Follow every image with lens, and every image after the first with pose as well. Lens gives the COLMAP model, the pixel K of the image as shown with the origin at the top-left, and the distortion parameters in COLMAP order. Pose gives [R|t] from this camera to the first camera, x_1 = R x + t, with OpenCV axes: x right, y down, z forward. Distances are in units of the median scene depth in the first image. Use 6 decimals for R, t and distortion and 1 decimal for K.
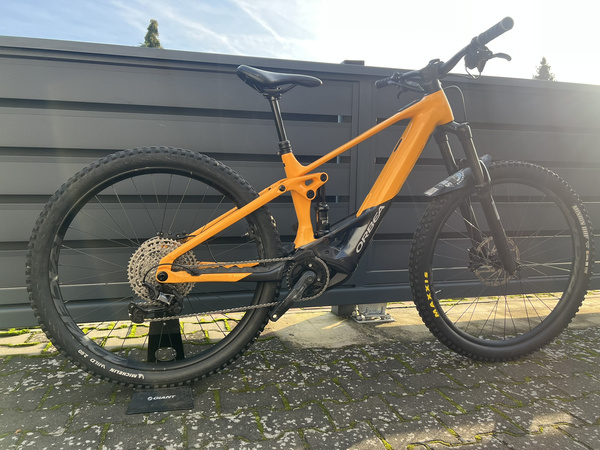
lens RADIAL K [[450.9, 0, 300.0], [0, 450.9, 225.0], [0, 0, 1]] dist [0.058332, -0.062704]
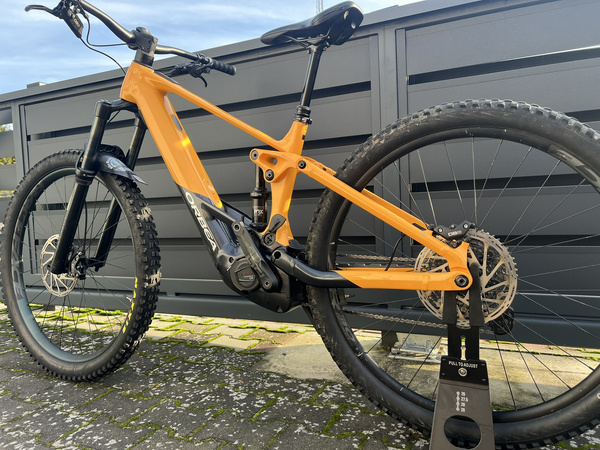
lens RADIAL K [[450.9, 0, 300.0], [0, 450.9, 225.0], [0, 0, 1]] dist [0.058332, -0.062704]
pose [[0.766240, -0.011932, -0.642444, 0.718656], [-0.013679, 0.999298, -0.034874, 0.040078], [0.642409, 0.035510, 0.765539, 0.475384]]
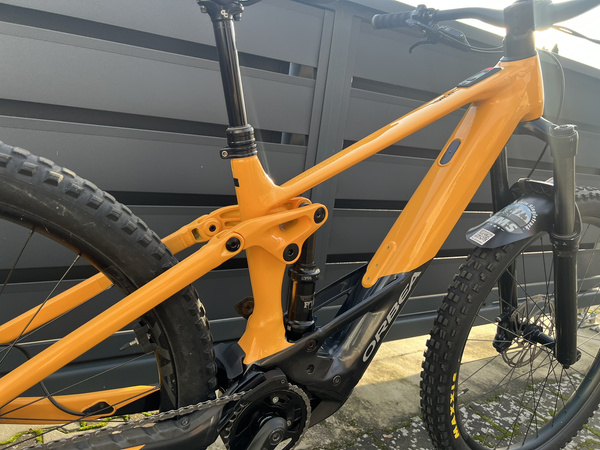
lens RADIAL K [[450.9, 0, 300.0], [0, 450.9, 225.0], [0, 0, 1]] dist [0.058332, -0.062704]
pose [[0.960408, 0.052126, 0.273676, -0.088414], [-0.086672, 0.989497, 0.115691, -0.142576], [-0.264771, -0.134831, 0.954839, 0.553355]]
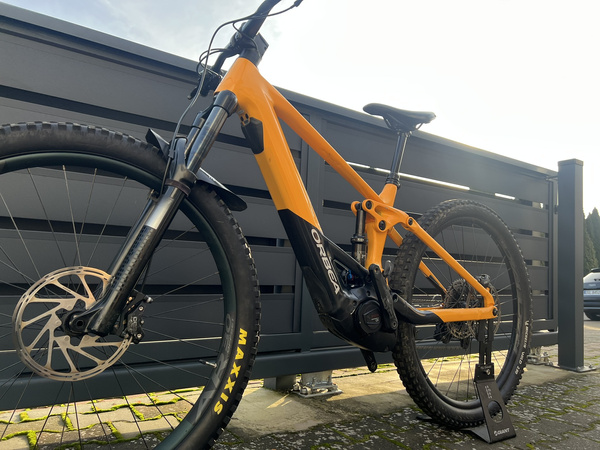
lens RADIAL K [[450.9, 0, 300.0], [0, 450.9, 225.0], [0, 0, 1]] dist [0.058332, -0.062704]
pose [[0.941901, 0.059279, 0.330618, -0.240276], [-0.000013, 0.984310, -0.176447, 0.080449], [-0.335890, 0.166192, 0.927124, 0.283695]]
